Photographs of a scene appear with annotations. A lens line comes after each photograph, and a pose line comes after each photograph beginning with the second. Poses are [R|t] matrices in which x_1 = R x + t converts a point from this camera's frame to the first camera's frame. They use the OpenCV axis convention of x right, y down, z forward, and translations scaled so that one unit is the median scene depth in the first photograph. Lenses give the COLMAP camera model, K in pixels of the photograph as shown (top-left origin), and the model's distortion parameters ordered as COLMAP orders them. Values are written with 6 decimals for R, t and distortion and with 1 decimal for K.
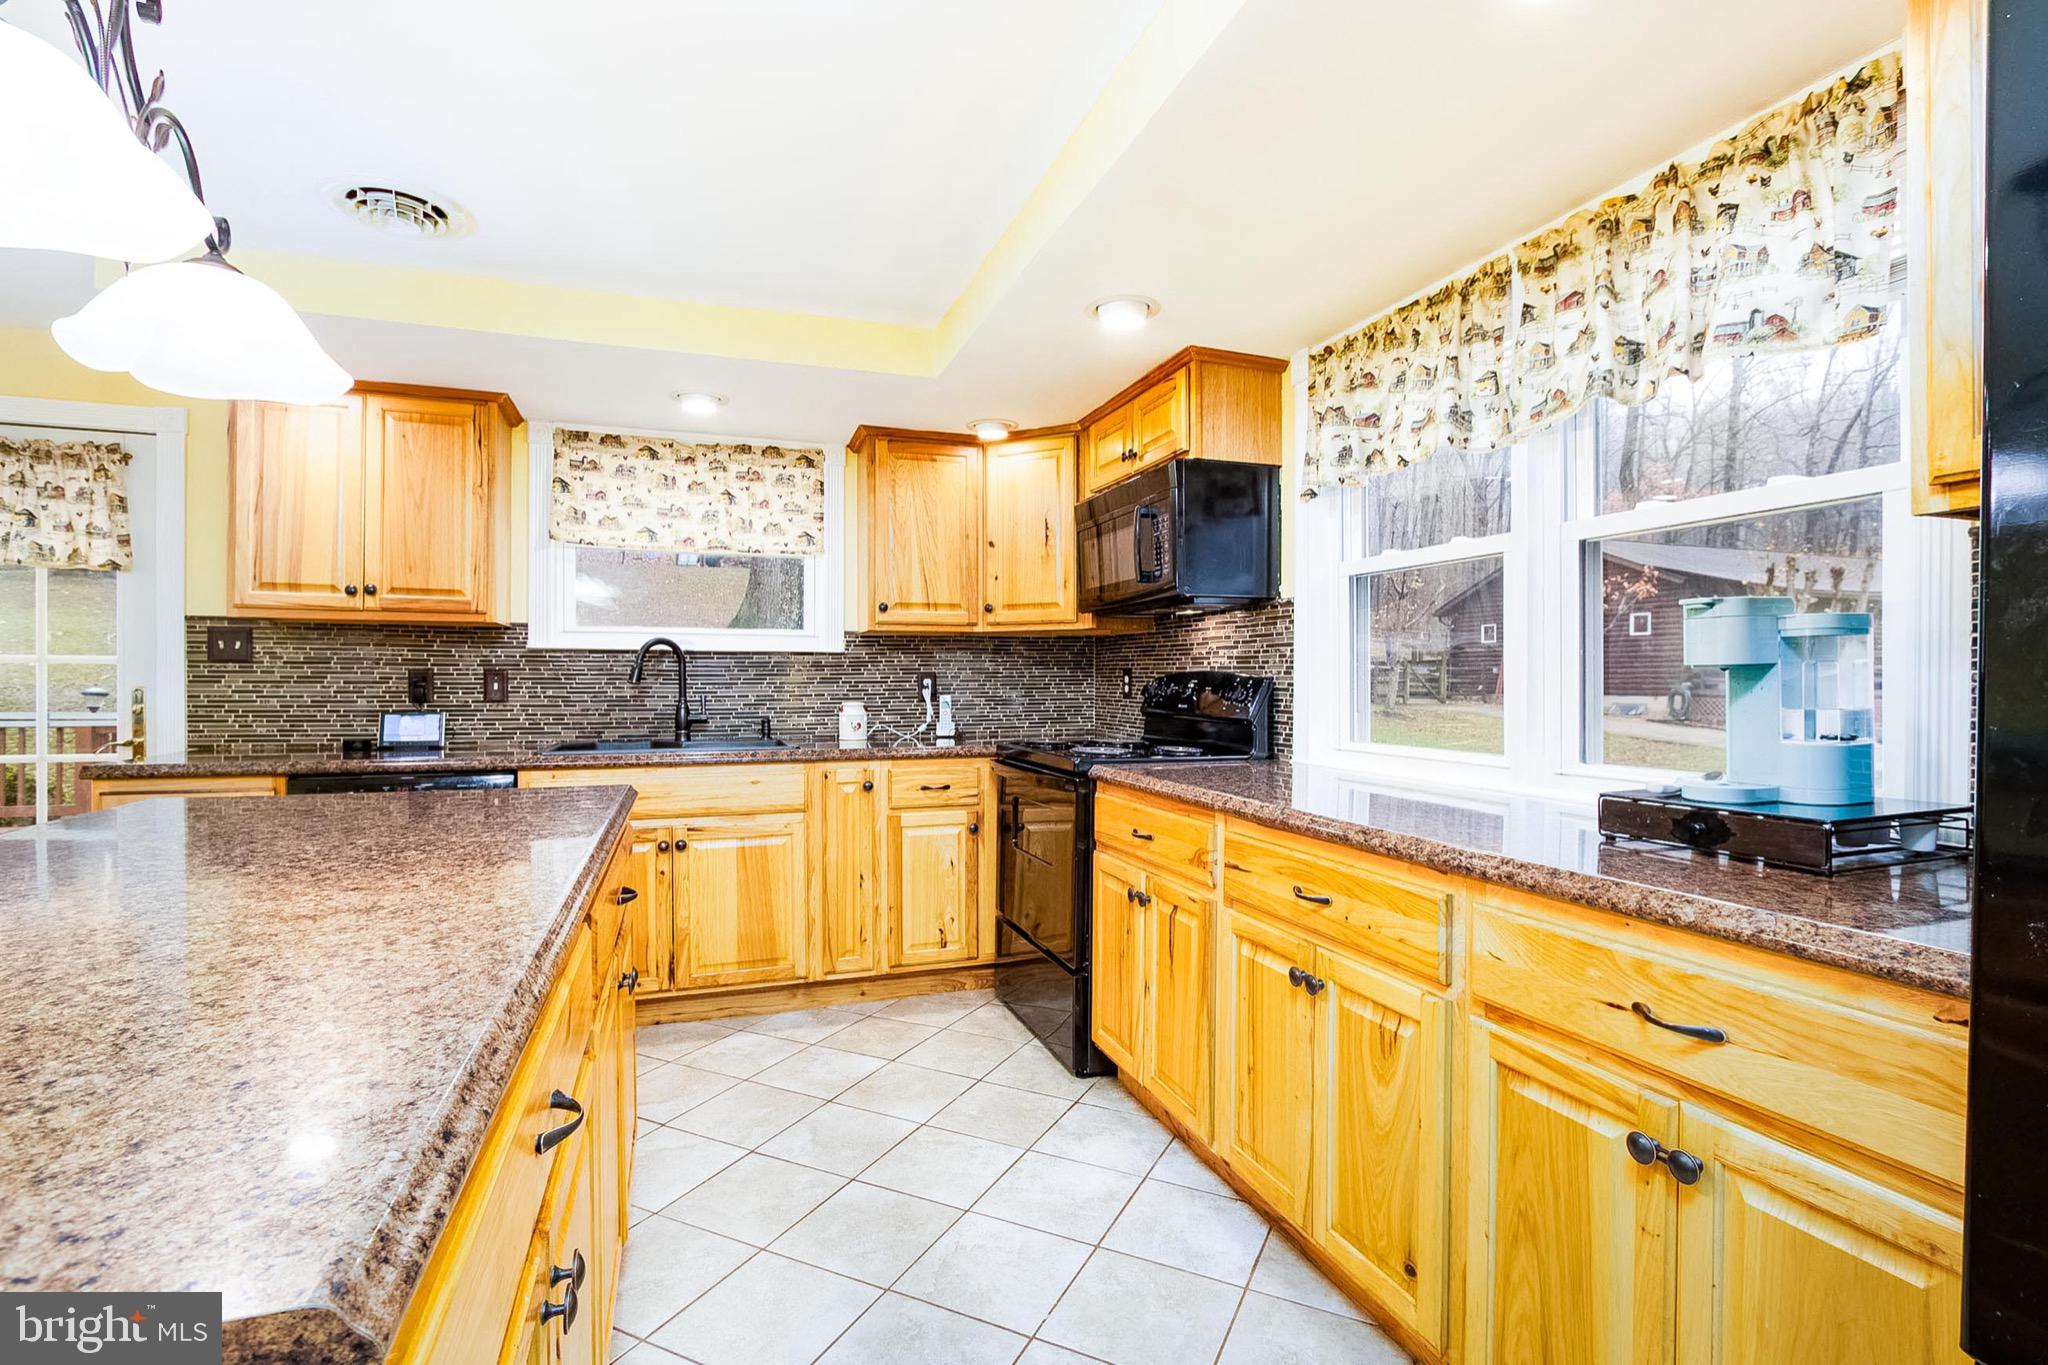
lens RADIAL K [[946.4, 0, 1032.8], [0, 946.4, 686.3], [0, 0, 1]] dist [-0.016308, 0.000631]
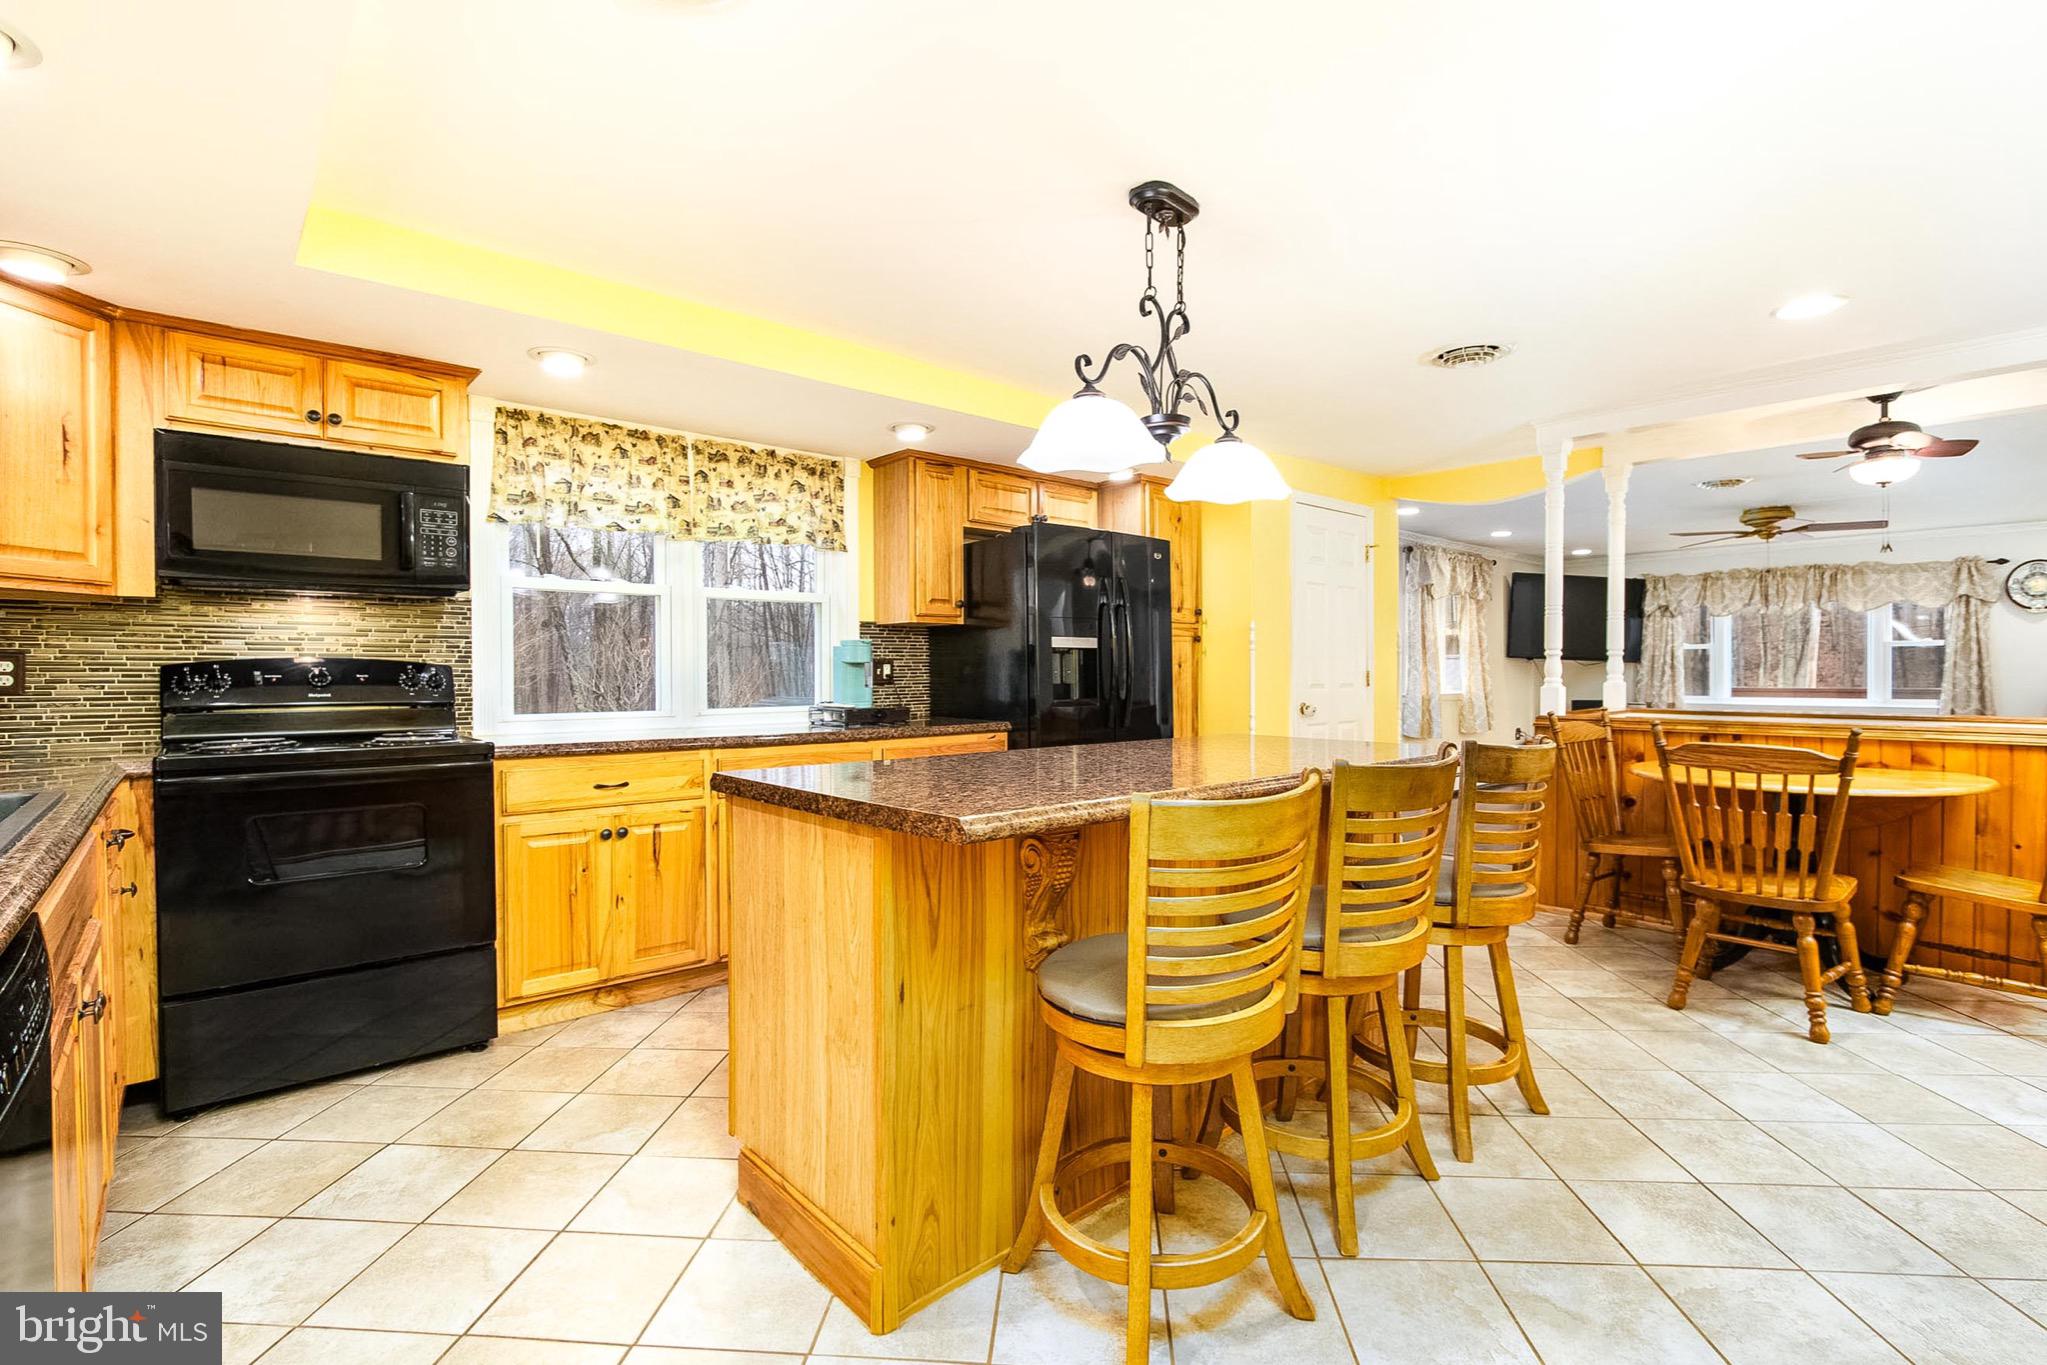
lens RADIAL K [[942.6, 0, 1029.8], [0, 942.6, 685.6], [0, 0, 1]] dist [-0.020413, 0.005186]
pose [[-0.379751, -0.015311, 0.924962, -0.977147], [0.008835, 0.999757, 0.020176, -0.001181], [-0.925047, 0.015834, -0.379523, 0.719758]]
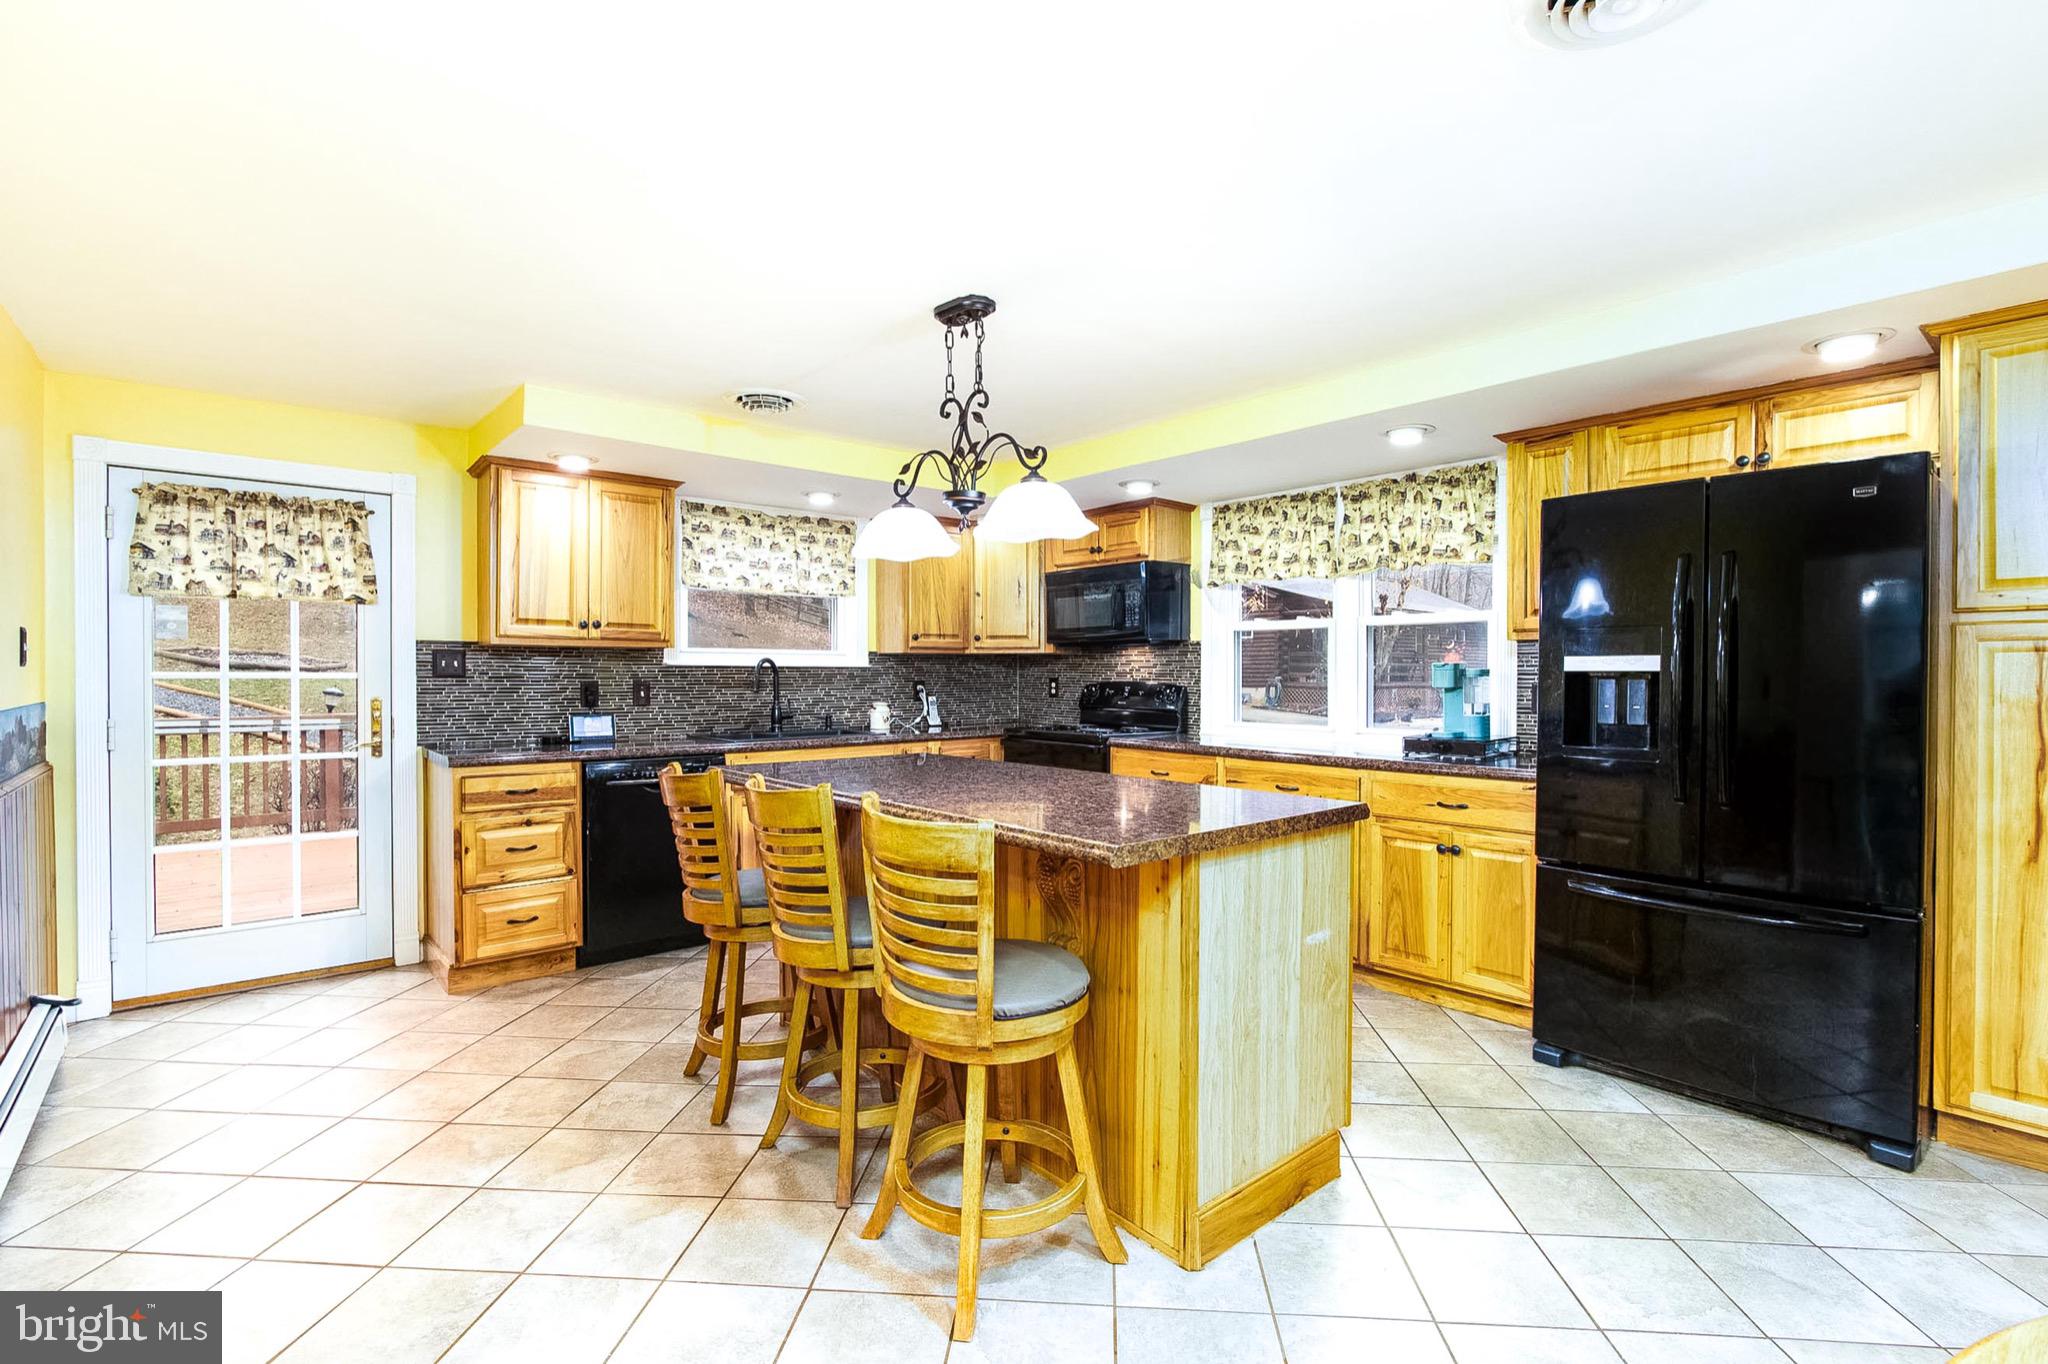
lens RADIAL K [[943.1, 0, 1030.3], [0, 943.1, 685.1], [0, 0, 1]] dist [-0.020413, 0.005186]
pose [[0.931585, -0.005411, 0.363483, -0.598077], [0.003001, 0.999970, 0.007195, -0.022458], [-0.363510, -0.005612, 0.931573, -0.476363]]
